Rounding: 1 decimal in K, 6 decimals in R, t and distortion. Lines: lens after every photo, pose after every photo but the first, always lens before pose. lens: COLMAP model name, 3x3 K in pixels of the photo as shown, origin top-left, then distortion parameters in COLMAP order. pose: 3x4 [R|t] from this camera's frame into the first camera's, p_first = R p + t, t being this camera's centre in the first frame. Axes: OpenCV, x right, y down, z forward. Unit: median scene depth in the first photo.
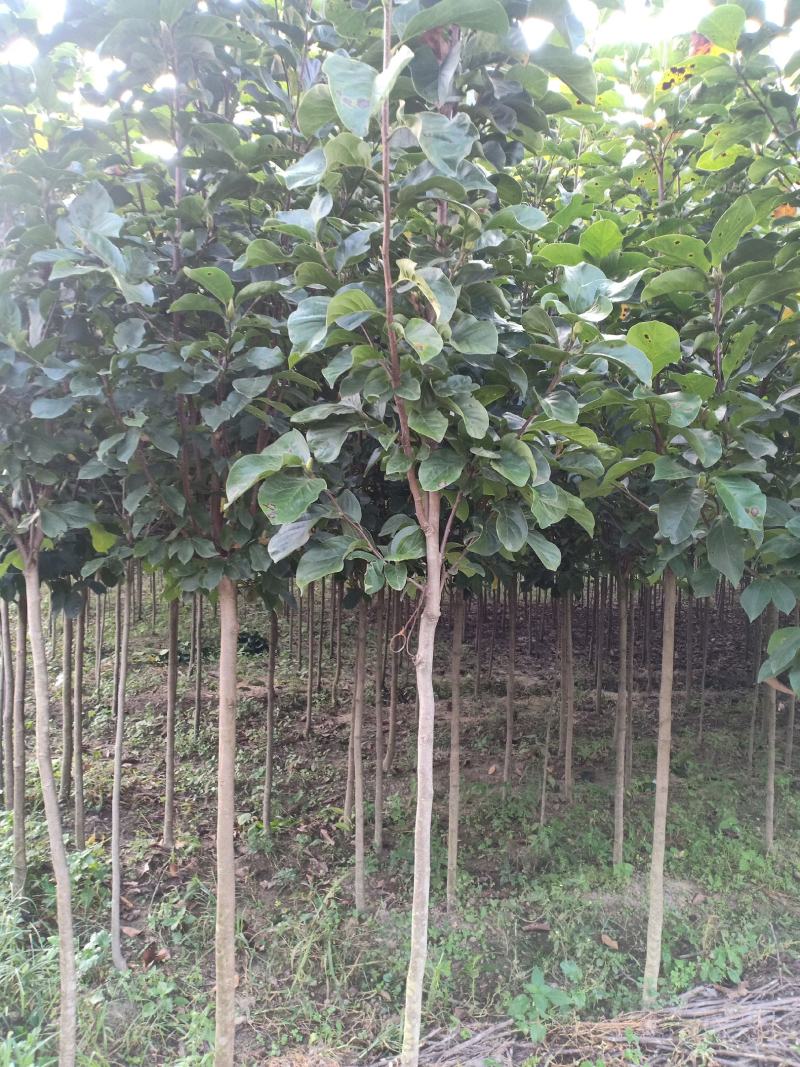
lens RADIAL K [[800.6, 0, 397.1], [0, 800.6, 511.1], [0, 0, 1]] dist [0.092944, -0.126355]
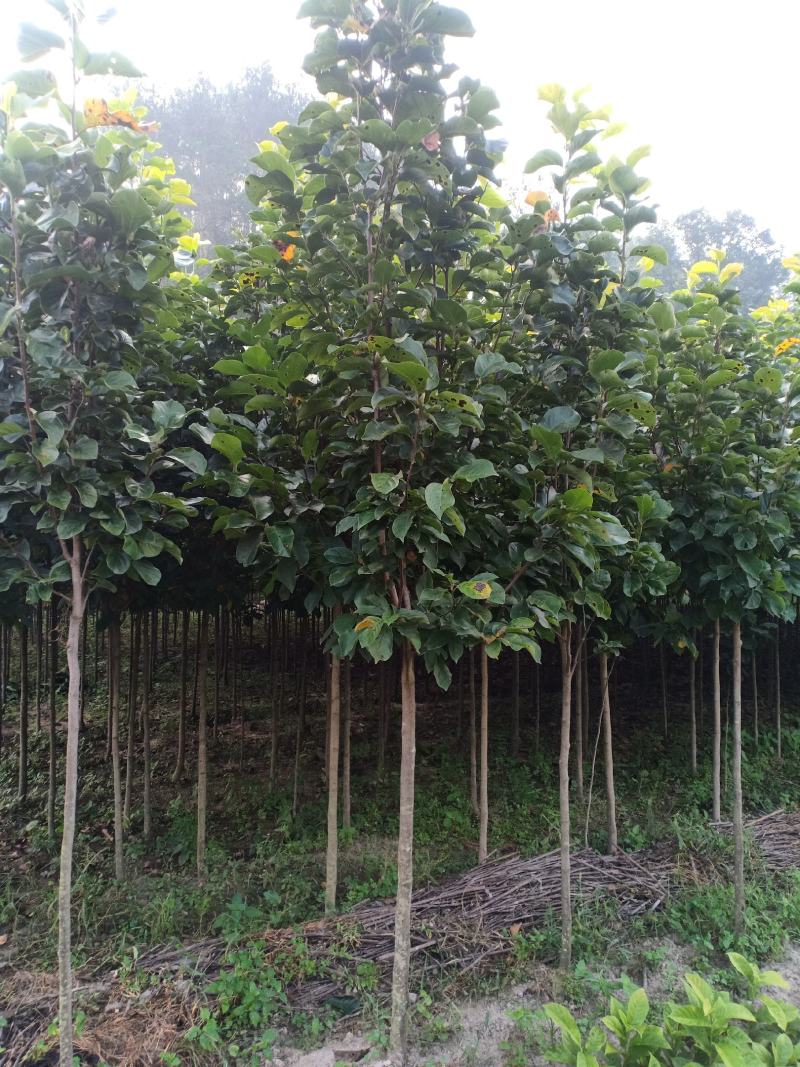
lens RADIAL K [[800.6, 0, 397.1], [0, 800.6, 511.1], [0, 0, 1]] dist [0.092944, -0.126355]
pose [[0.986071, -0.023278, 0.164686, 0.411699], [0.031383, 0.998412, -0.046785, 0.015364], [-0.163335, 0.051302, 0.985236, -0.705471]]
